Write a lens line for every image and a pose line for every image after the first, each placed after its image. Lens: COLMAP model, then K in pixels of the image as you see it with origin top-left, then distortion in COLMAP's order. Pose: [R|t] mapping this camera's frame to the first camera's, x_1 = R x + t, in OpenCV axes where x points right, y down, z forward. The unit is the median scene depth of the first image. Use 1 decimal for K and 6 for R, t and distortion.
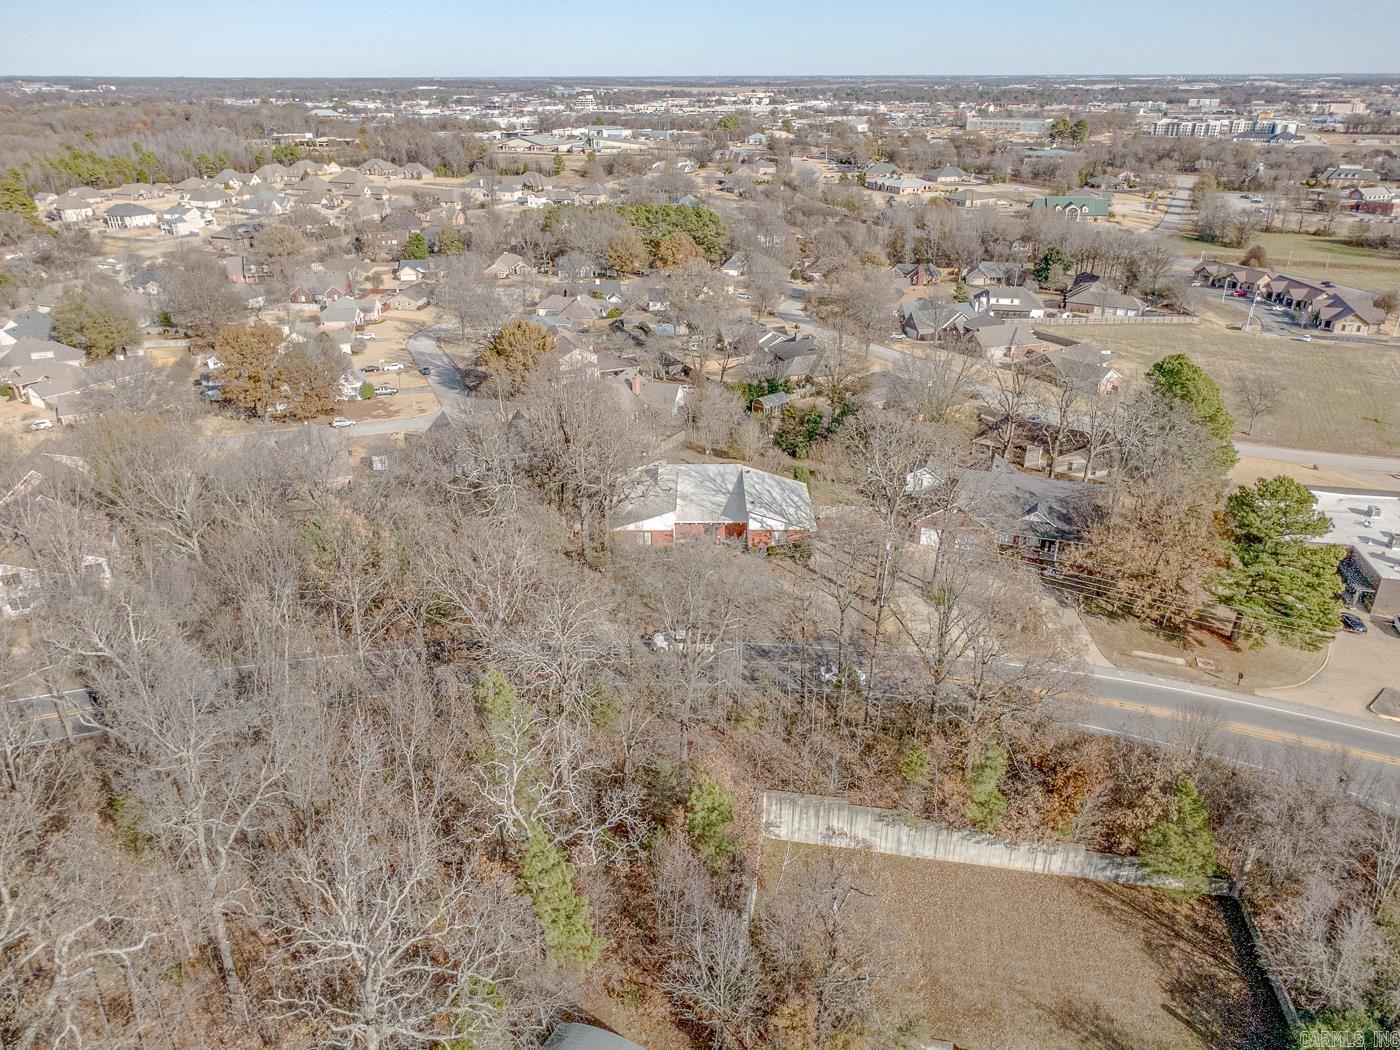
lens RADIAL K [[1012.4, 0, 699.9], [0, 1012.4, 484.7], [0, 0, 1]] dist [-0.002751, 0.002449]
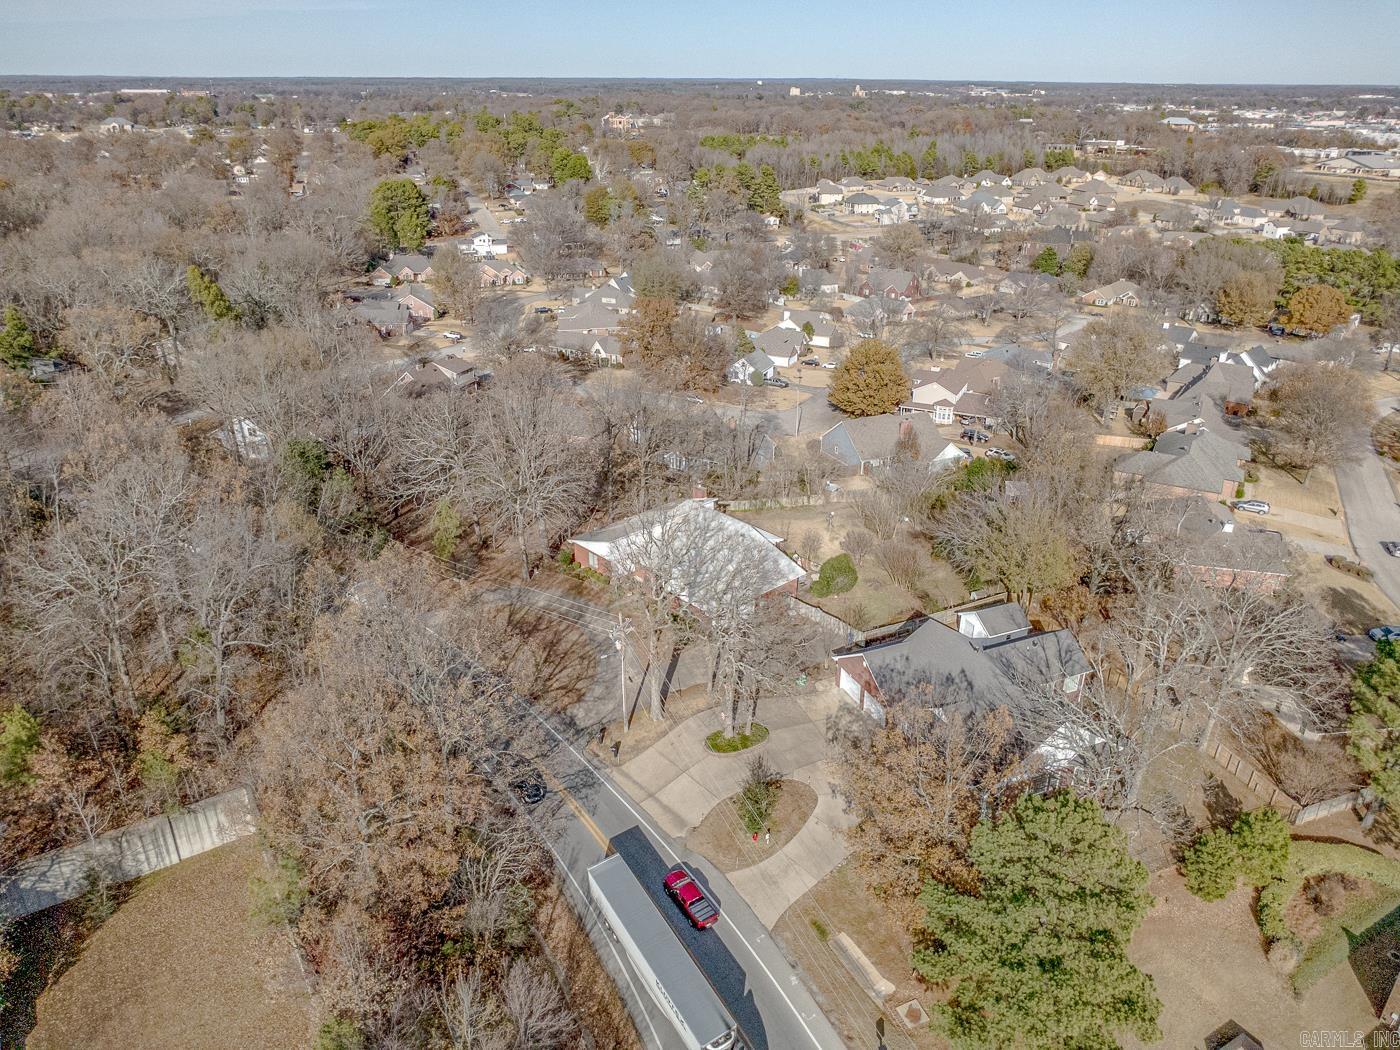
lens RADIAL K [[988.9, 0, 702.5], [0, 988.9, 517.3], [0, 0, 1]] dist [-0.000235, 0.005931]
pose [[0.681620, 0.301381, -0.666756, 0.400245], [-0.280980, 0.949181, 0.141797, -0.085471], [0.675606, 0.090693, 0.731663, 0.207485]]
